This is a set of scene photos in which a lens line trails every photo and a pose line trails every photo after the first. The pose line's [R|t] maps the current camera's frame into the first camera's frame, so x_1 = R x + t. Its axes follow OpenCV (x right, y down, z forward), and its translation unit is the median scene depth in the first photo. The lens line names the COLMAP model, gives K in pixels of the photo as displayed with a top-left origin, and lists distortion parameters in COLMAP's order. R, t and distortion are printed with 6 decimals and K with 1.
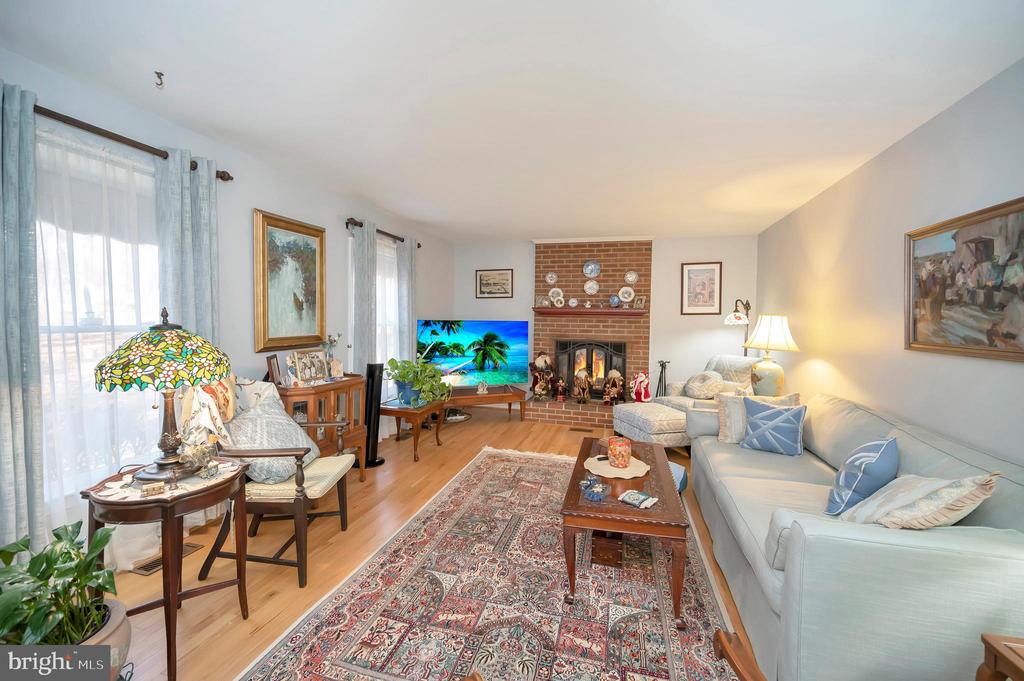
lens RADIAL K [[411.1, 0, 516.2], [0, 411.1, 332.8], [0, 0, 1]] dist [-0.000306, 0.000024]
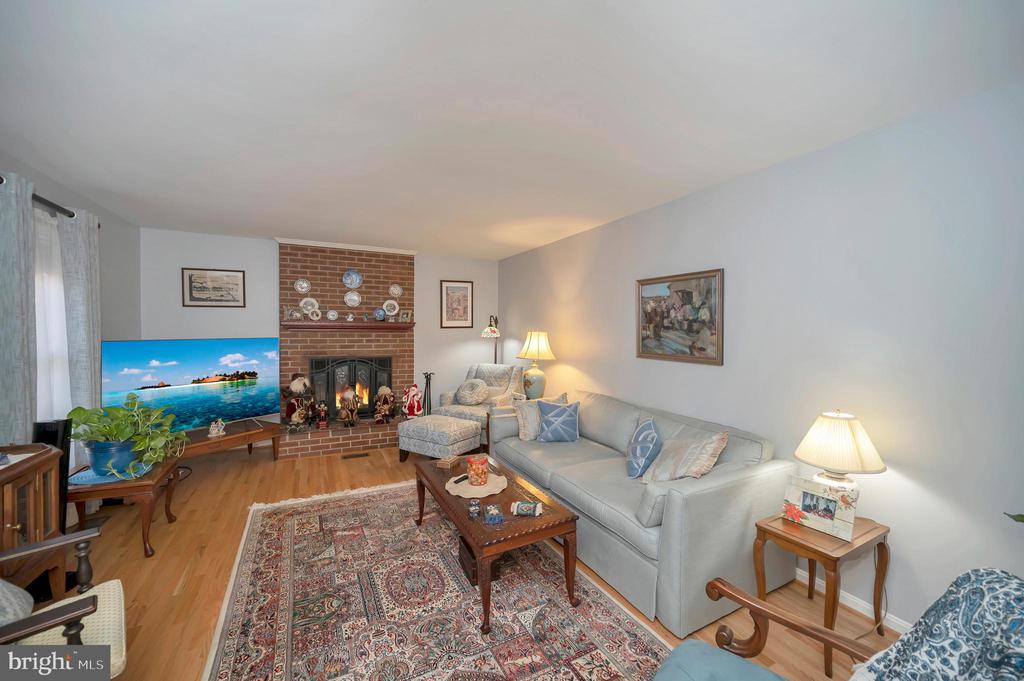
lens RADIAL K [[411.3, 0, 517.9], [0, 411.3, 339.3], [0, 0, 1]] dist [-0.000744, -0.000128]
pose [[0.743690, -0.027107, 0.667975, -0.177273], [0.024996, 0.999606, 0.012735, -0.025252], [-0.668057, 0.007226, 0.744075, 0.077324]]
